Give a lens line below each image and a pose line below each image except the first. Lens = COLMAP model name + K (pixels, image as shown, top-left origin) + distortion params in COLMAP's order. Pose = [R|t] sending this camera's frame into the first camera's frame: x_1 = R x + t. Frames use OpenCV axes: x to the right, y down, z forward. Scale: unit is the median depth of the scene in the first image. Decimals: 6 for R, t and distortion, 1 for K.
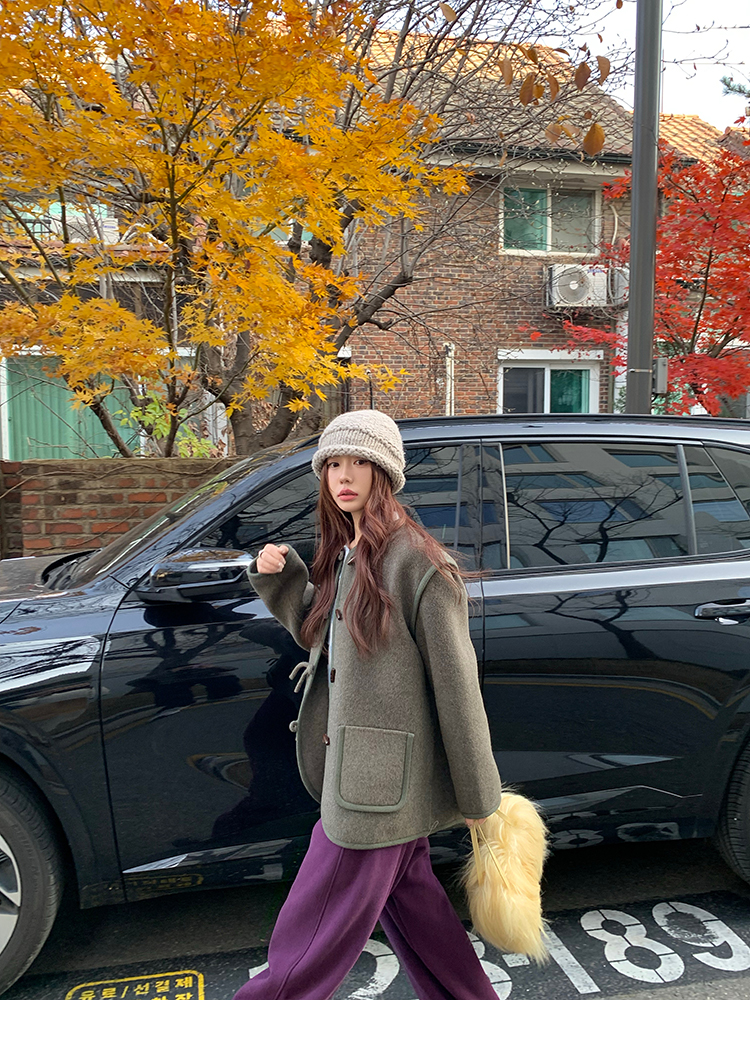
lens RADIAL K [[865.0, 0, 370.4], [0, 865.0, 530.3], [0, 0, 1]] dist [0.041485, -0.032479]
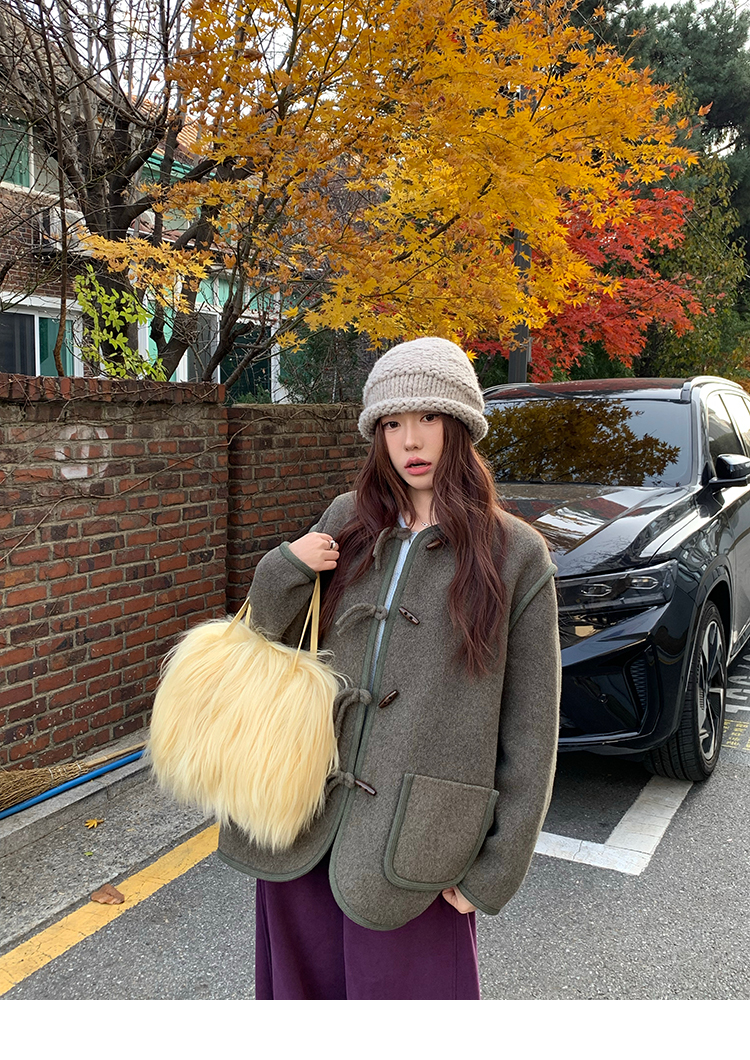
lens RADIAL K [[958.0, 0, 374.1], [0, 958.0, 518.9], [0, 0, 1]] dist [0.067740, -0.004229]
pose [[0.651384, -0.082039, 0.754300, -1.116495], [0.067029, 0.996473, 0.050494, 0.003264], [-0.755781, 0.017669, 0.654586, 0.171966]]
